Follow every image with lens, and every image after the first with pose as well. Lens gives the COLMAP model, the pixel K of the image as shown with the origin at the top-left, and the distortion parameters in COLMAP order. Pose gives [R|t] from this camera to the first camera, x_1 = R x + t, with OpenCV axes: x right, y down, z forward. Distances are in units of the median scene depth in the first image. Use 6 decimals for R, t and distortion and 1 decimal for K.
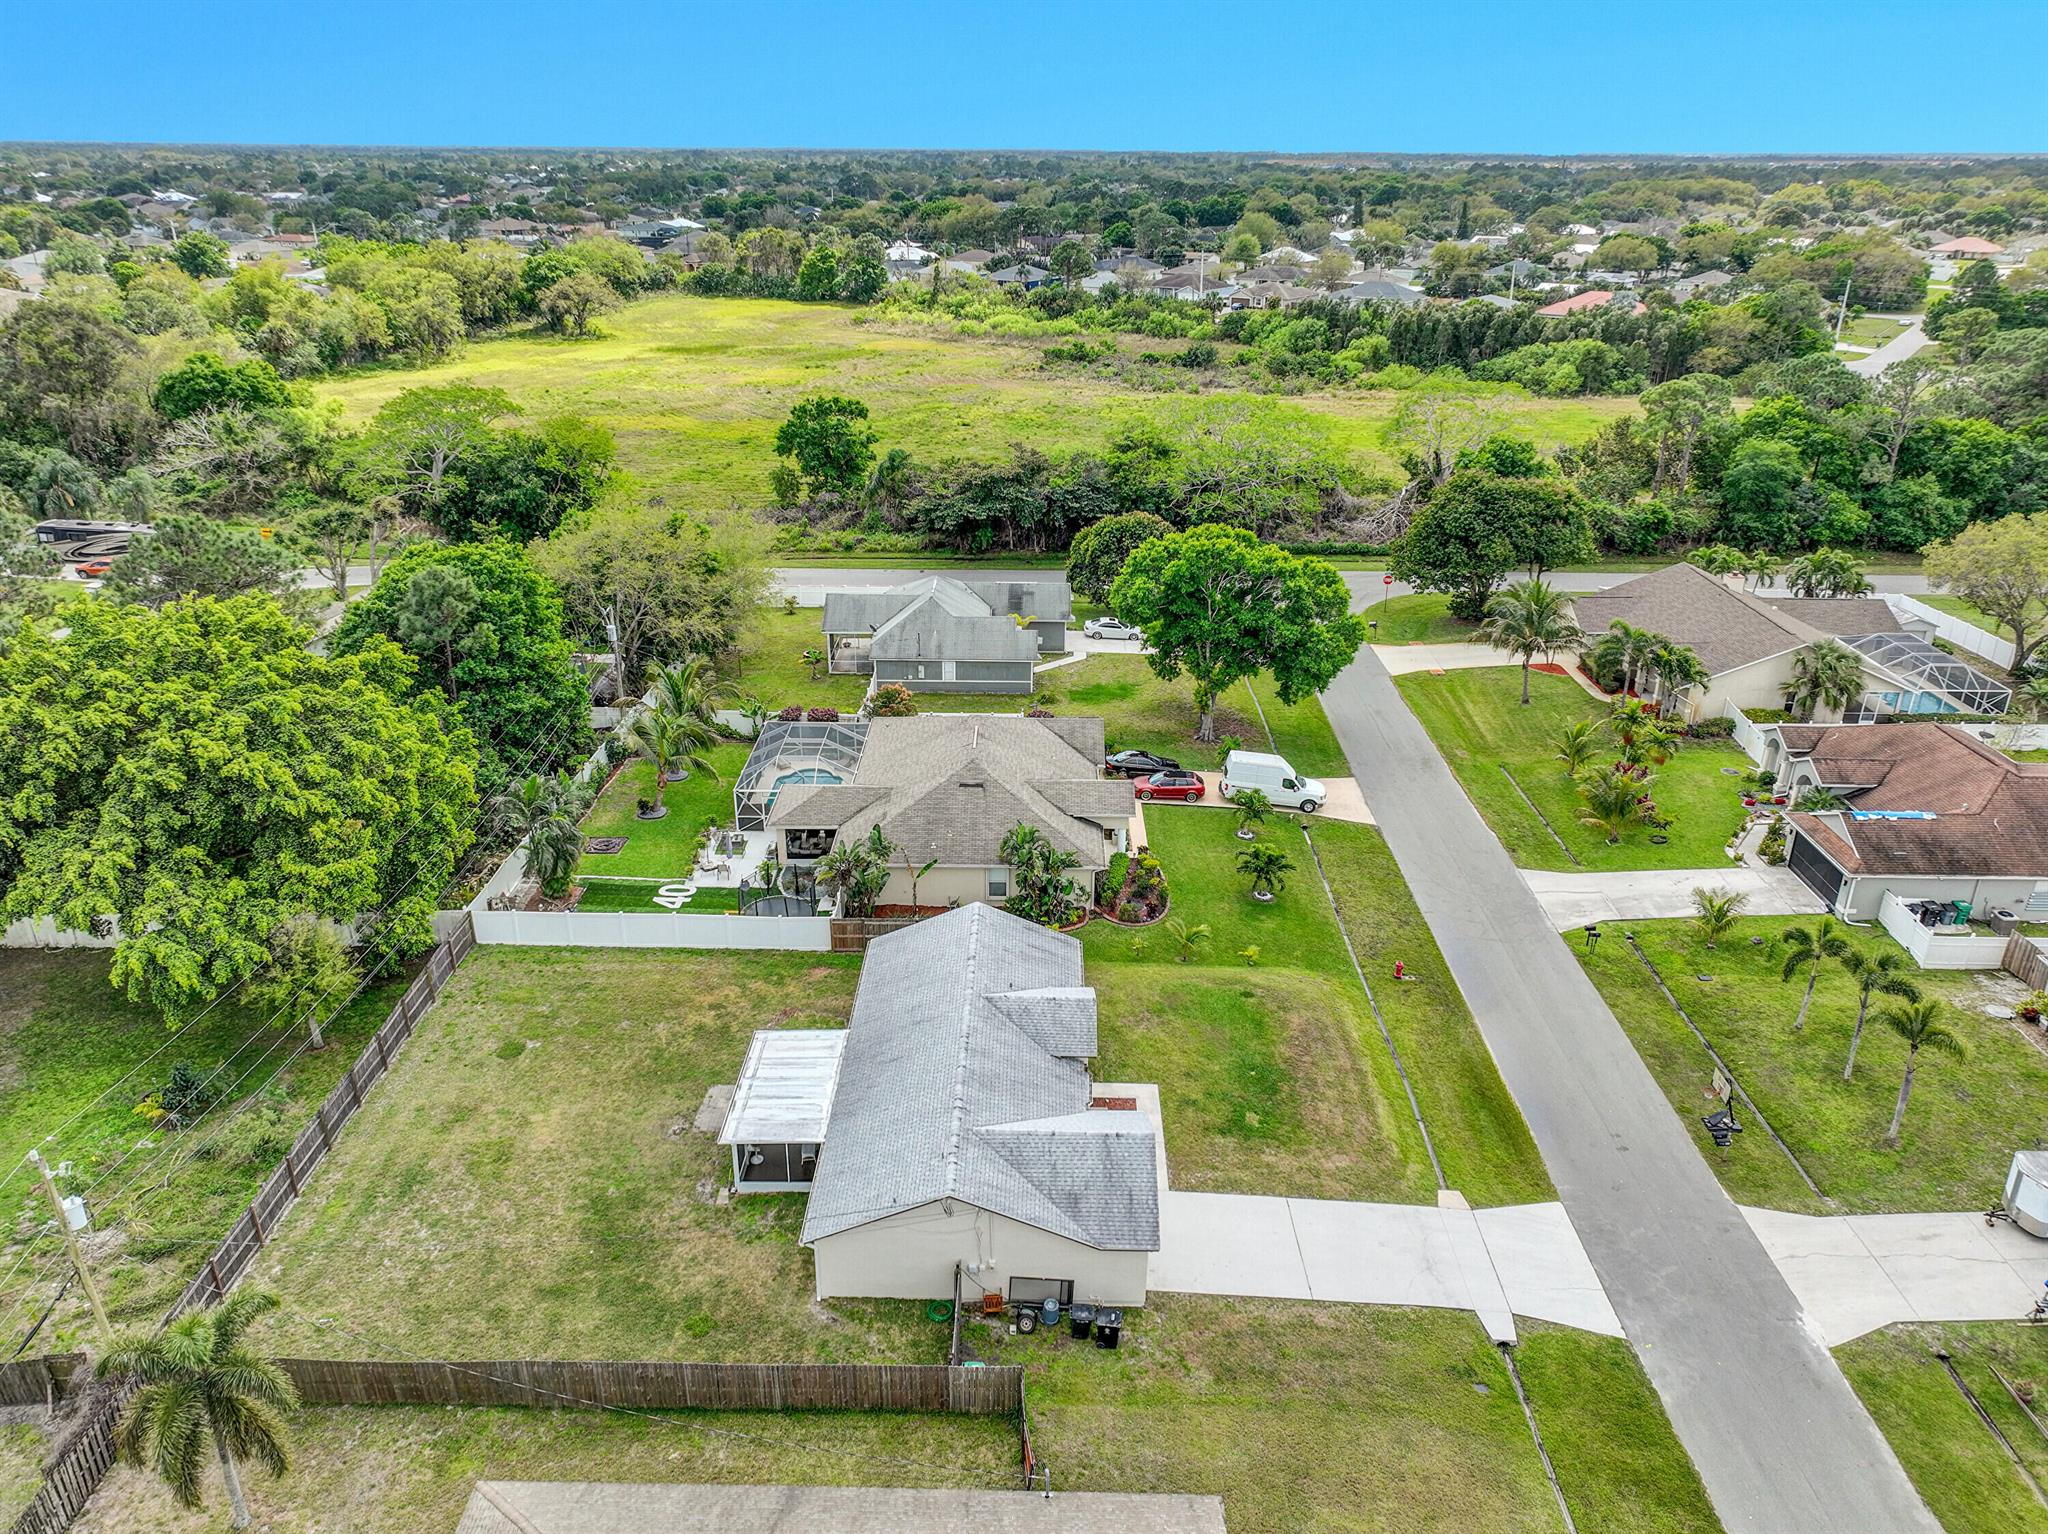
lens RADIAL K [[1438.7, 0, 1027.4], [0, 1438.7, 768.5], [0, 0, 1]] dist [-0.001793, 0.013795]
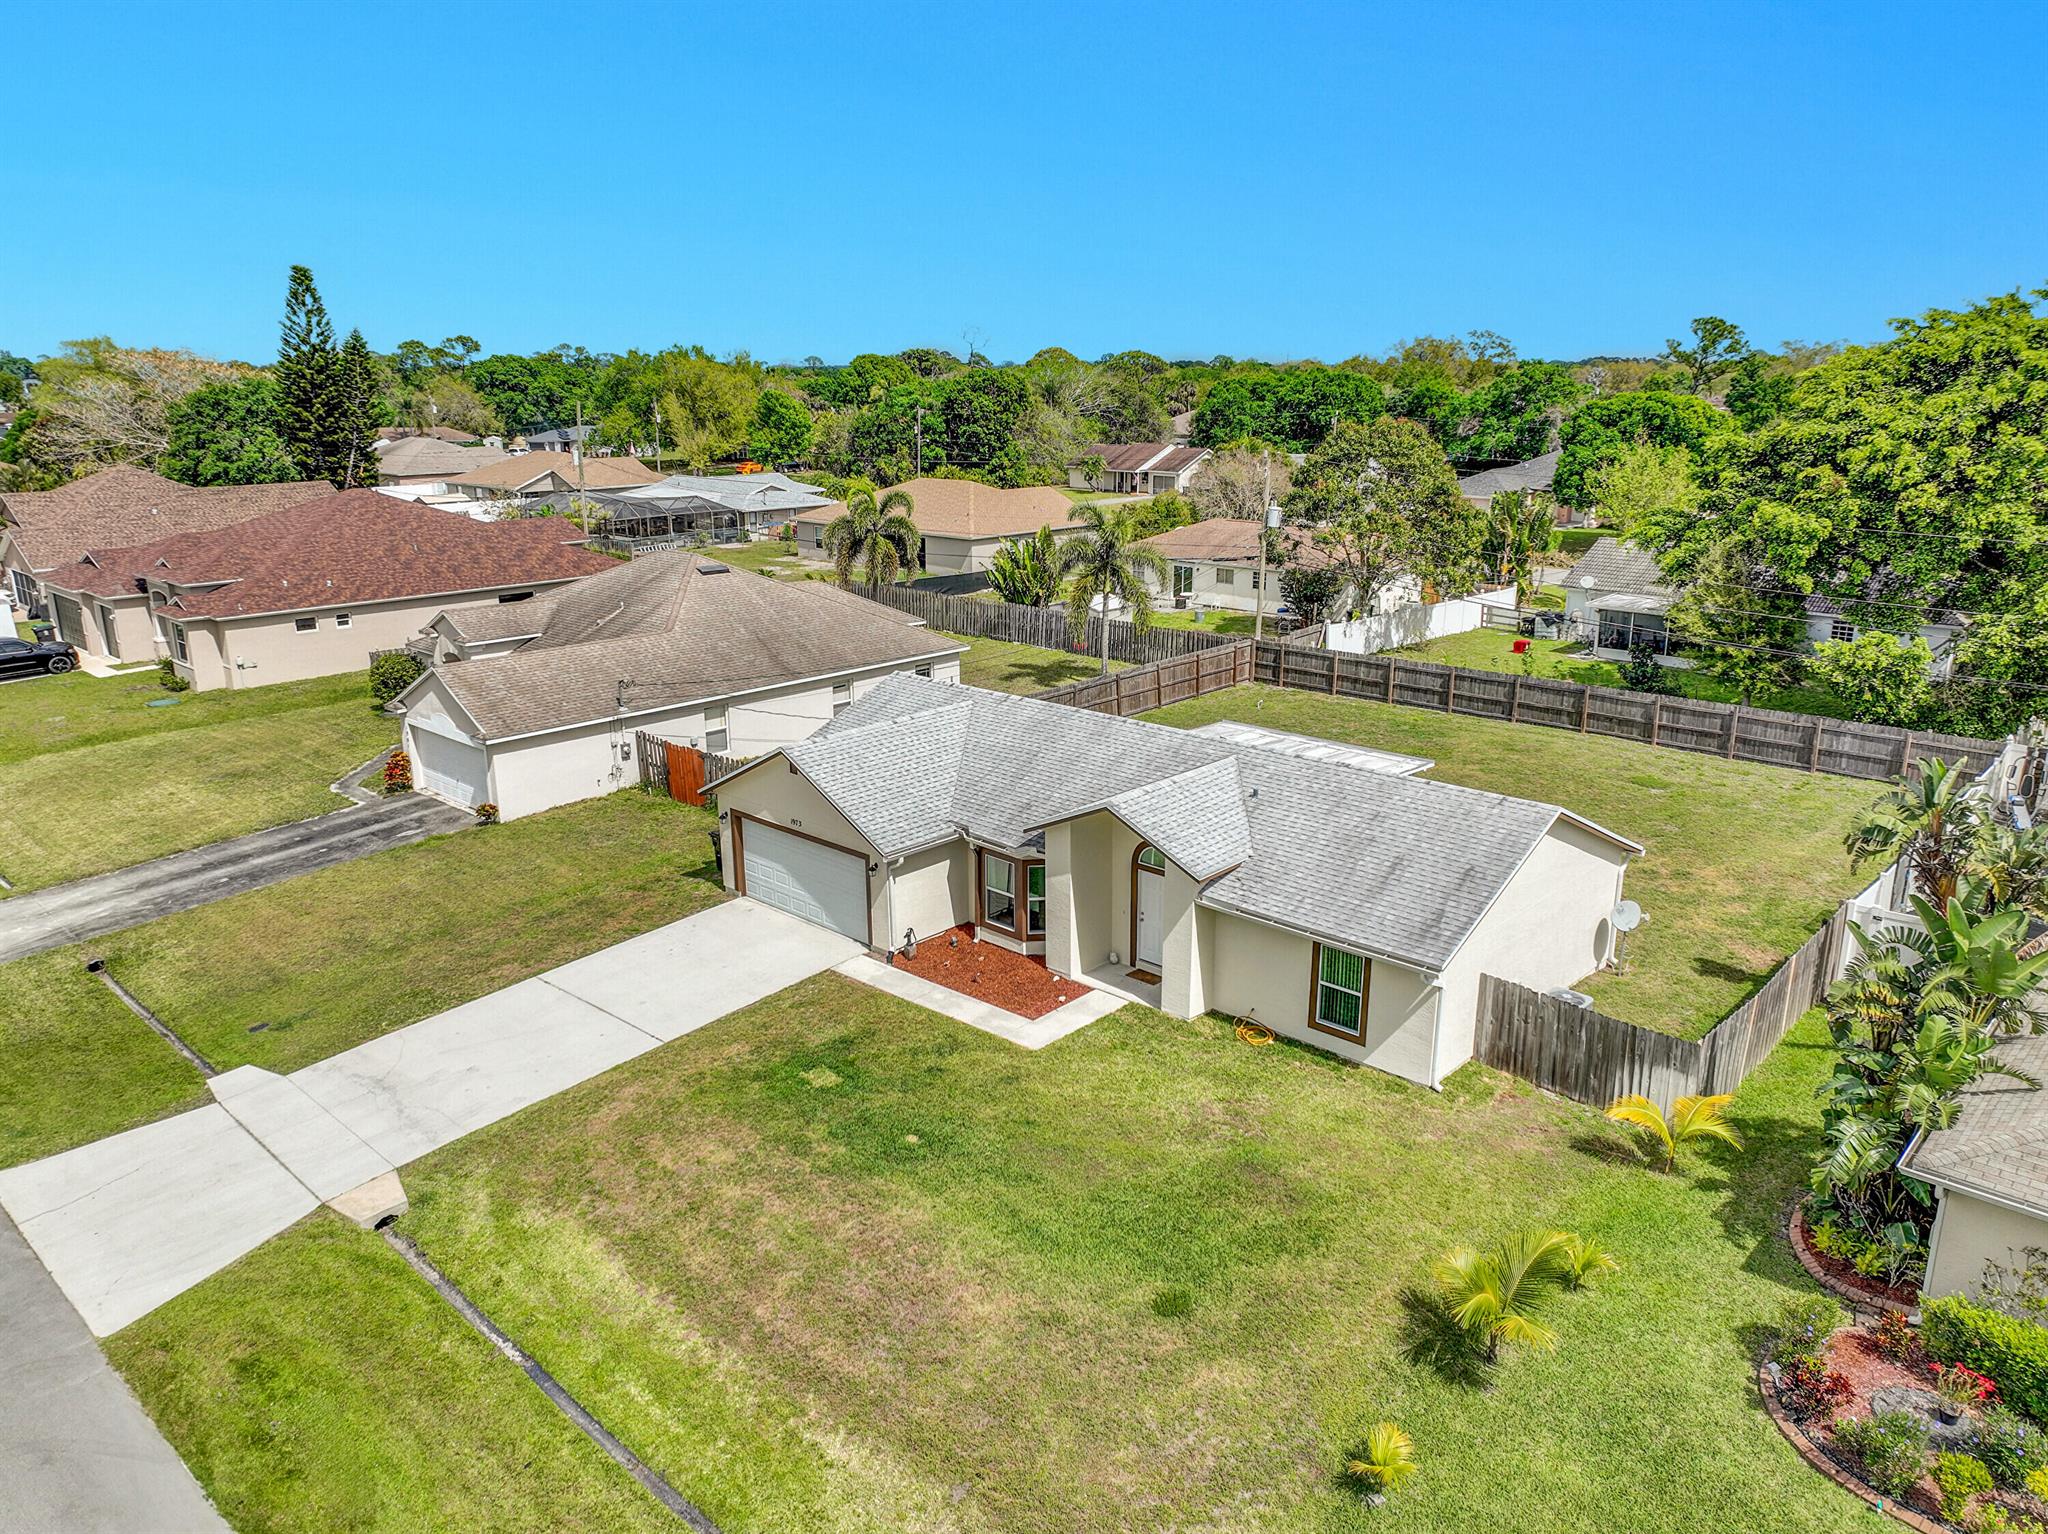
lens RADIAL K [[1438.7, 0, 1021.2], [0, 1438.7, 757.2], [0, 0, 1]] dist [-0.001793, 0.013795]
pose [[-0.675864, 0.186848, -0.712948, 0.453344], [-0.295628, 0.817378, 0.494467, -0.103978], [0.675138, 0.544960, -0.497199, 1.284003]]
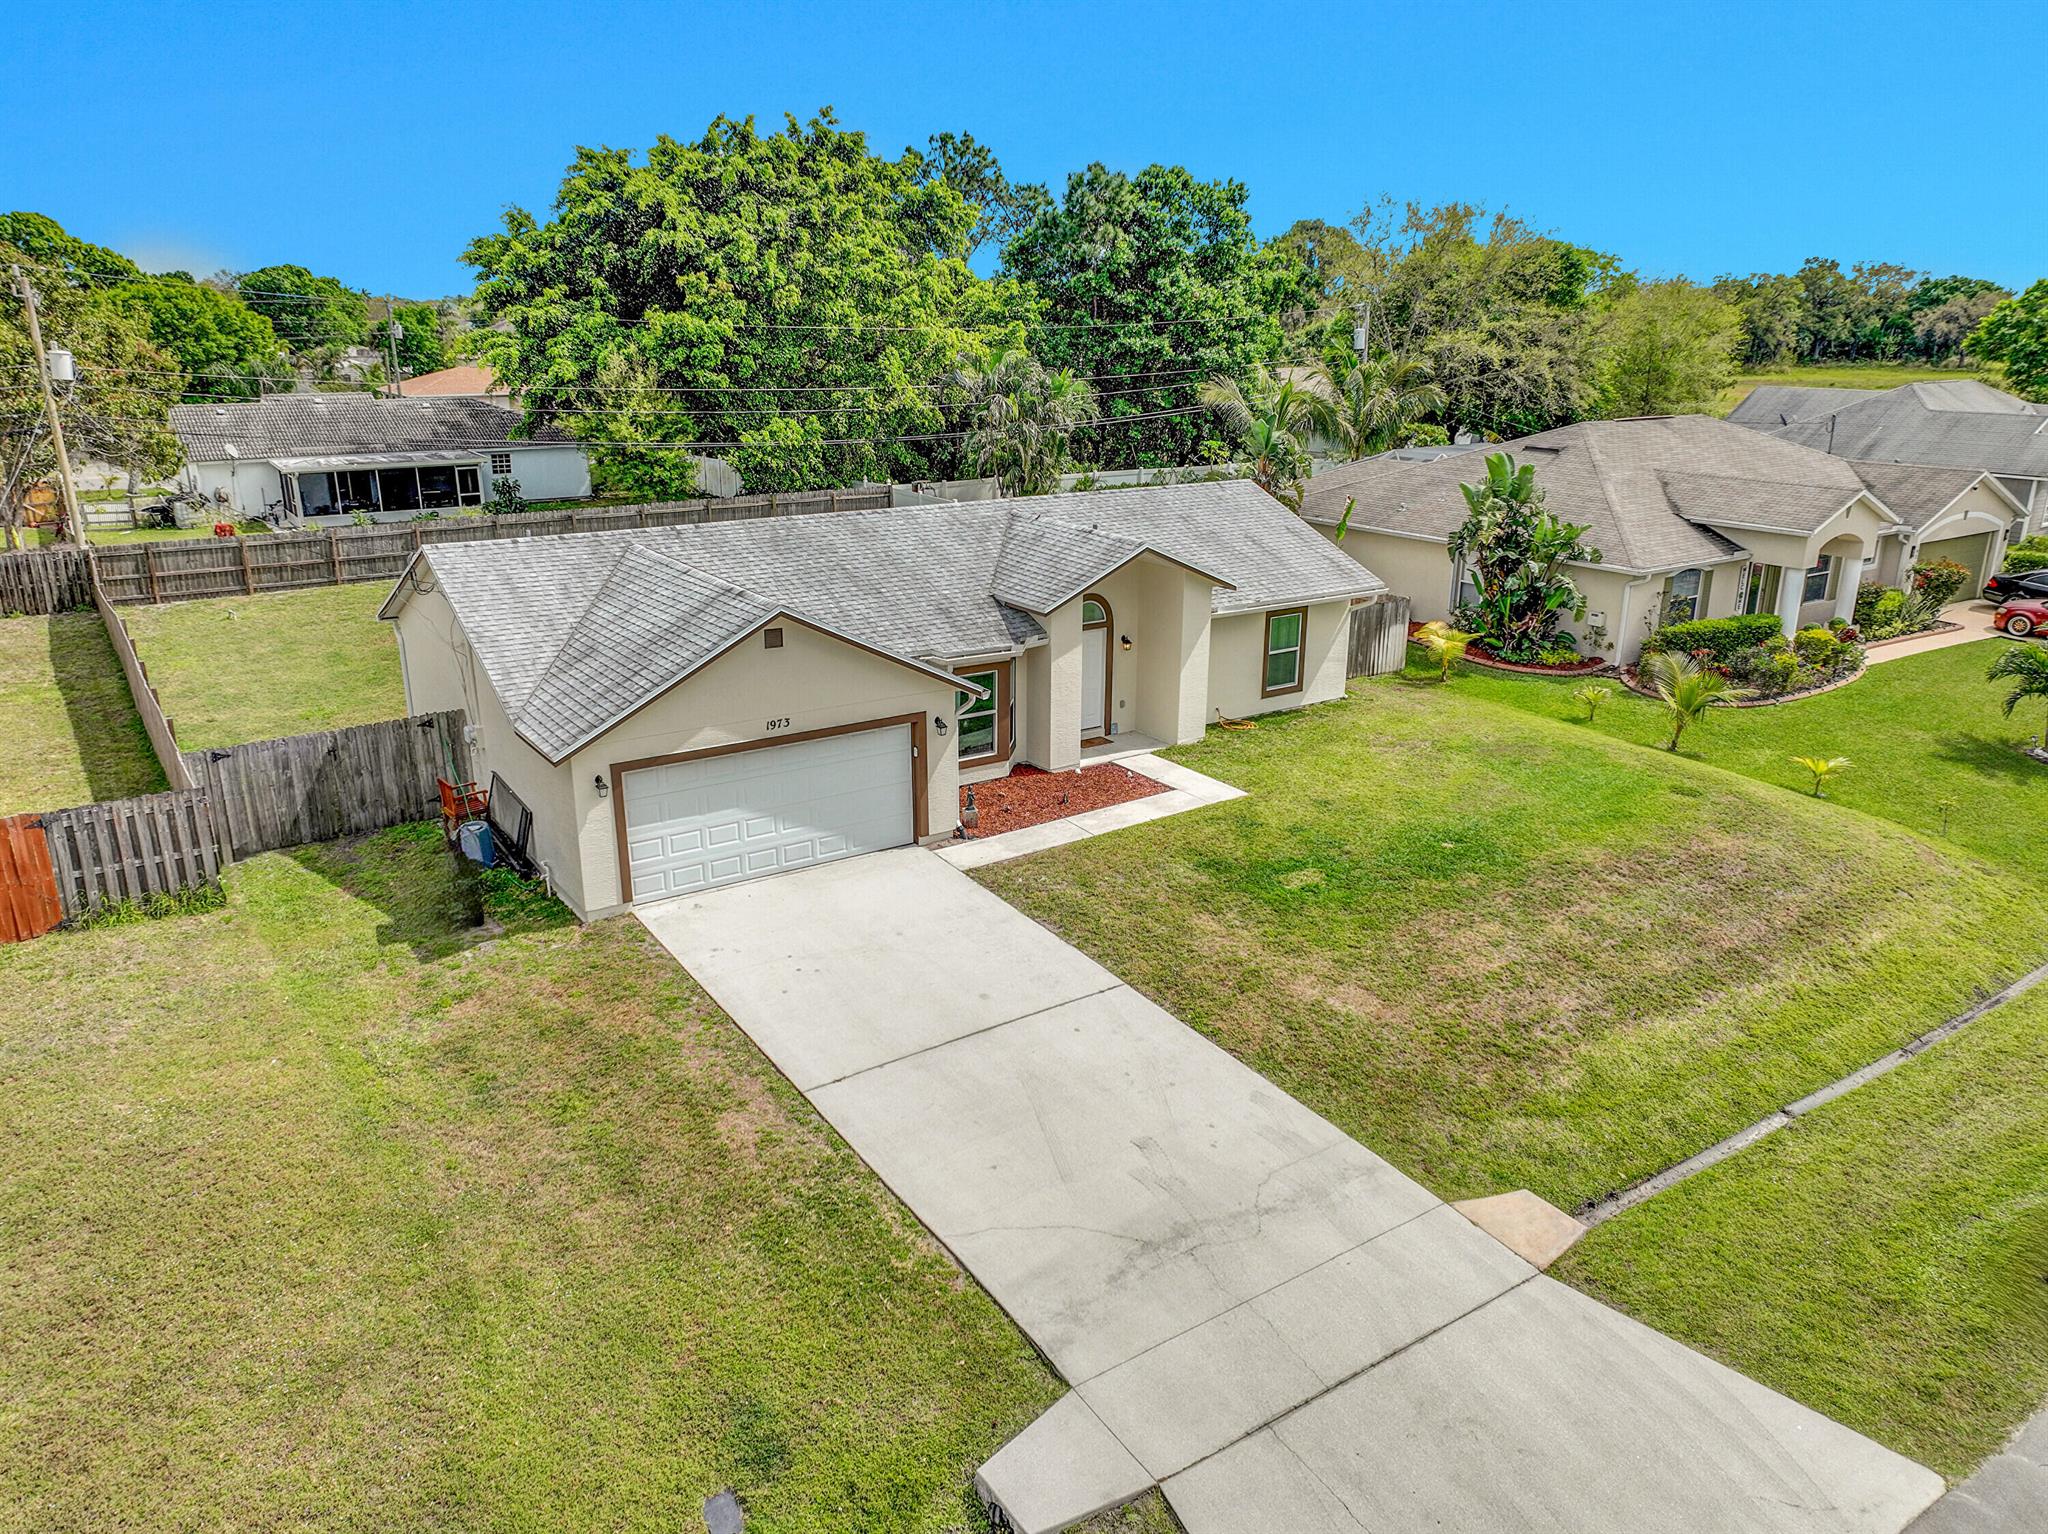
lens RADIAL K [[1438.7, 0, 1023.7], [0, 1438.7, 773.1], [0, 0, 1]] dist [-0.001793, 0.013795]
pose [[0.575675, 0.246776, -0.779551, 0.438445], [-0.325780, 0.943656, 0.058147, 0.228510], [0.749977, 0.220489, 0.623634, 0.717316]]
